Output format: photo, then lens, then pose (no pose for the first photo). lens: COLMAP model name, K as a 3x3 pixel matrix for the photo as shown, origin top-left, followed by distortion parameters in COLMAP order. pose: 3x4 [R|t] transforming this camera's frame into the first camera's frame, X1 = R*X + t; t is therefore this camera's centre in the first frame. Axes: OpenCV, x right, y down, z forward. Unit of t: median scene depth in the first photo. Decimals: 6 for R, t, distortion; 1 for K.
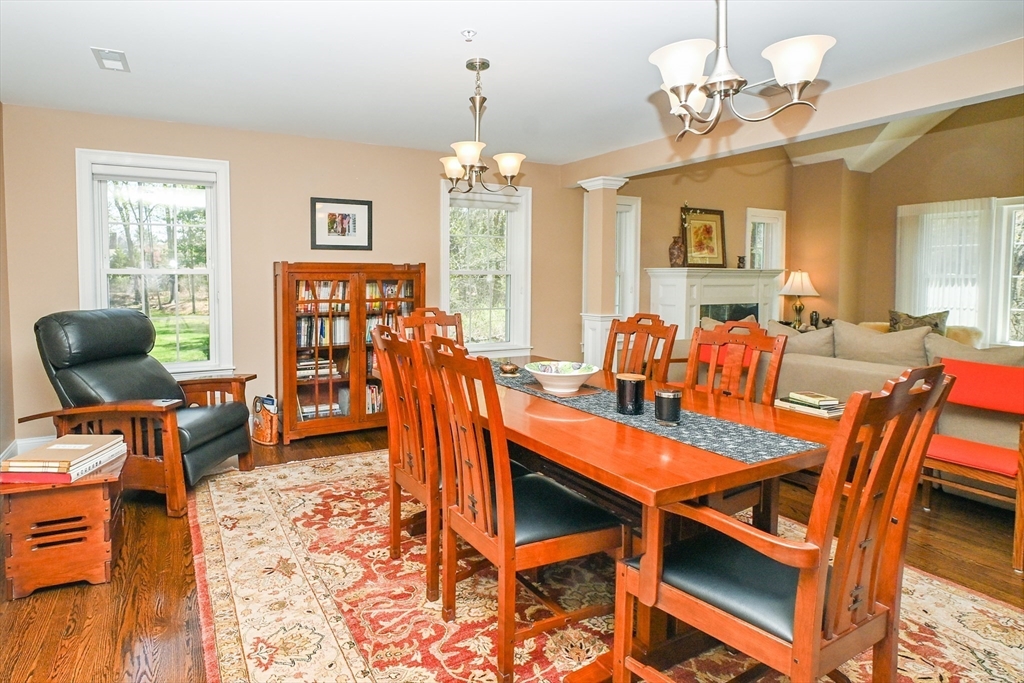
lens RADIAL K [[556.8, 0, 445.6], [0, 556.8, 296.3], [0, 0, 1]] dist [-0.002038, -0.000202]
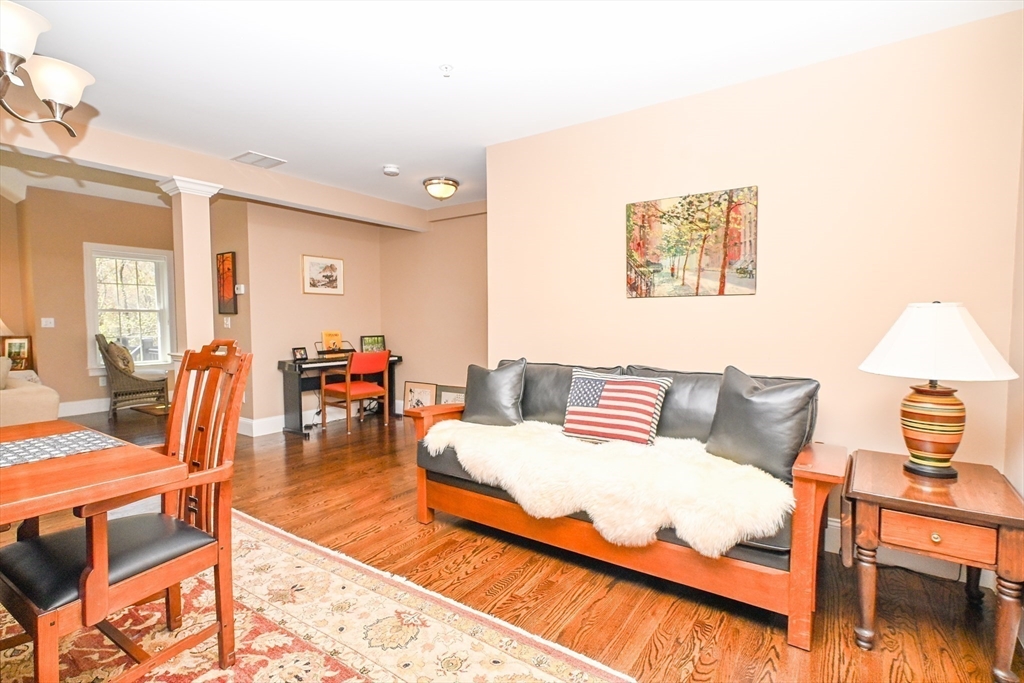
lens RADIAL K [[497.2, 0, 512.0], [0, 497.2, 341.5], [0, 0, 1]] dist [0.001396, 0.000923]
pose [[-0.484940, -0.042634, 0.873508, -0.227190], [0.036716, 0.996938, 0.069042, 0.016069], [-0.873776, 0.065553, -0.481890, 0.249489]]
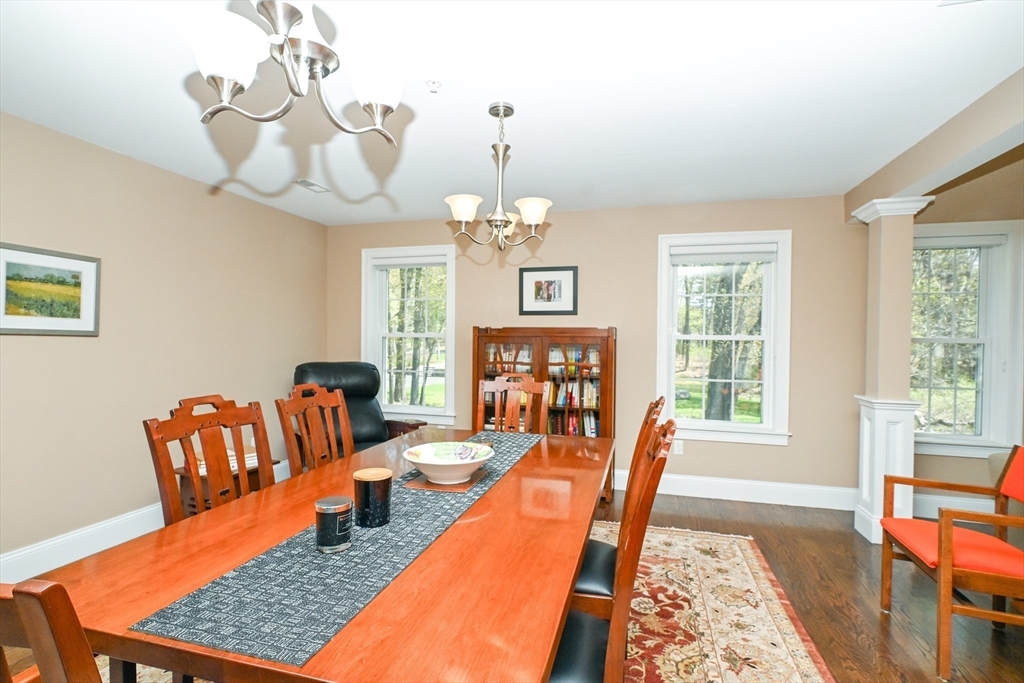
lens RADIAL K [[497.2, 0, 512.0], [0, 497.2, 341.5], [0, 0, 1]] dist [0.001396, 0.000923]
pose [[0.746407, 0.008521, -0.665435, 0.400337], [-0.030857, 0.999286, -0.021816, -0.011364], [0.664774, 0.036817, 0.746137, 0.263104]]
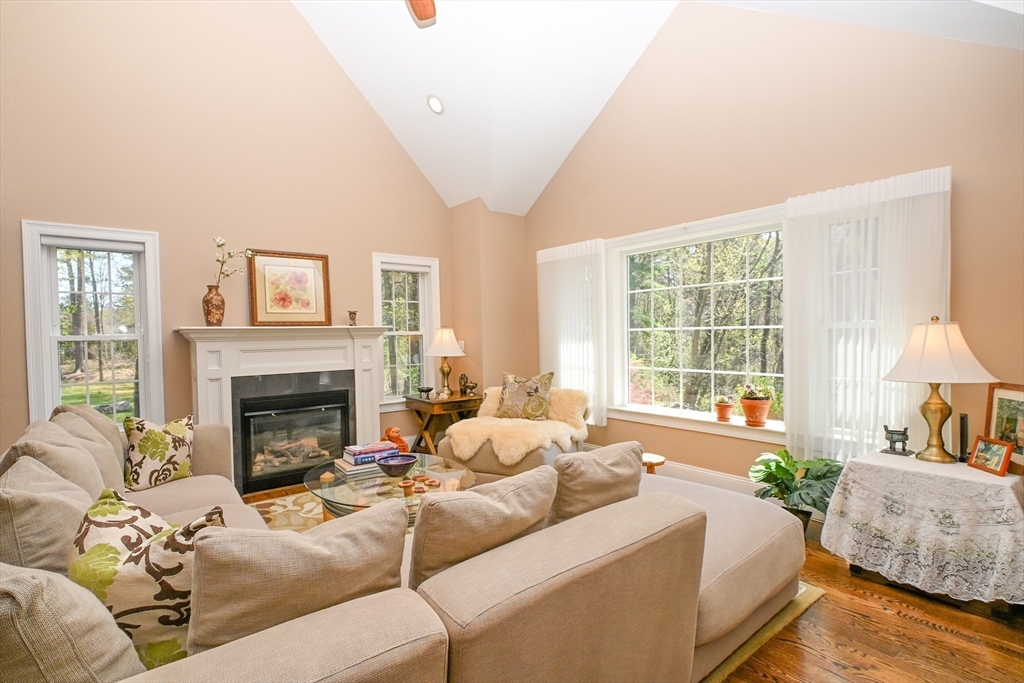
lens RADIAL K [[497.2, 0, 512.0], [0, 497.2, 341.5], [0, 0, 1]] dist [0.001396, 0.000923]
pose [[0.978565, -0.027336, 0.204116, 0.906282], [0.032063, 0.999288, -0.019887, -0.009266], [-0.203427, 0.026006, 0.978745, 0.363003]]
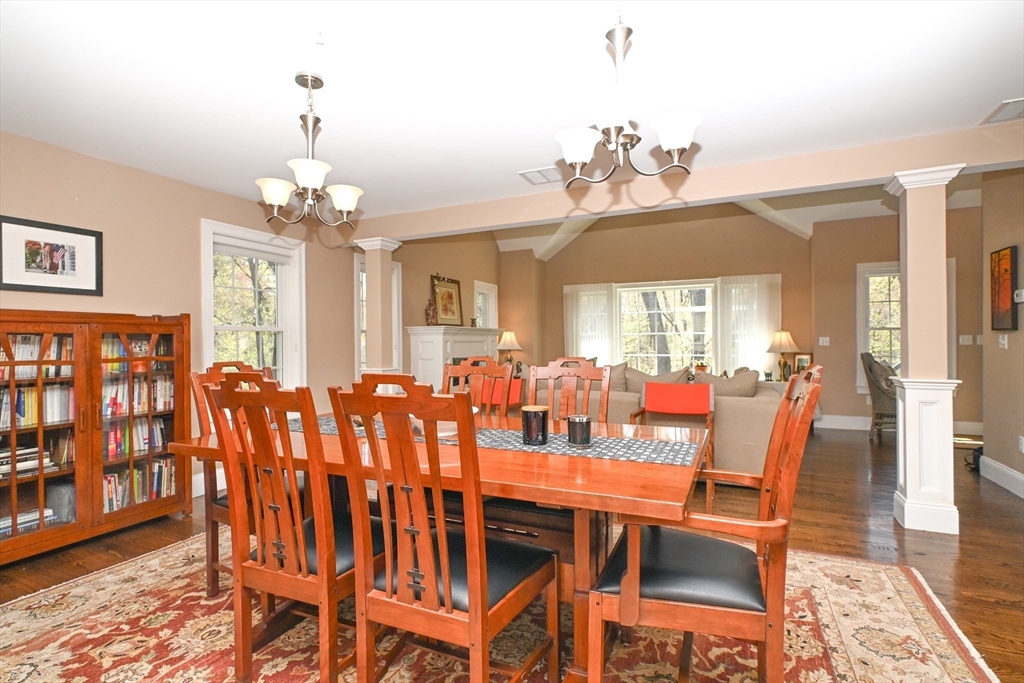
lens RADIAL K [[492.5, 0, 512.0], [0, 492.5, 341.5], [0, 0, 1]] dist [-0.004188, 0.000817]
pose [[0.786556, -0.010847, 0.617423, -0.112898], [0.036965, 0.998880, -0.029543, 0.020865], [-0.616411, 0.046060, 0.786076, 0.134767]]
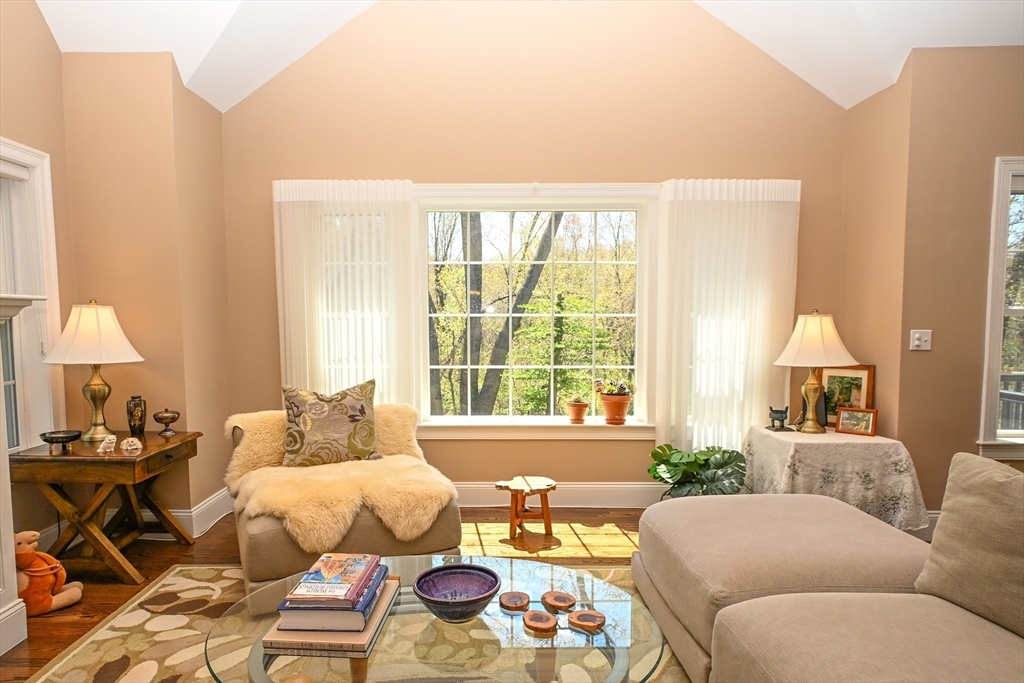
lens RADIAL K [[598.6, 0, 490.0], [0, 598.6, 360.4], [0, 0, 1]] dist [-0.002113, 0.000282]
pose [[0.461486, -0.072526, 0.884178, 0.588214], [0.037714, 0.997356, 0.062126, -0.031641], [-0.886346, 0.004675, 0.463000, 0.833953]]
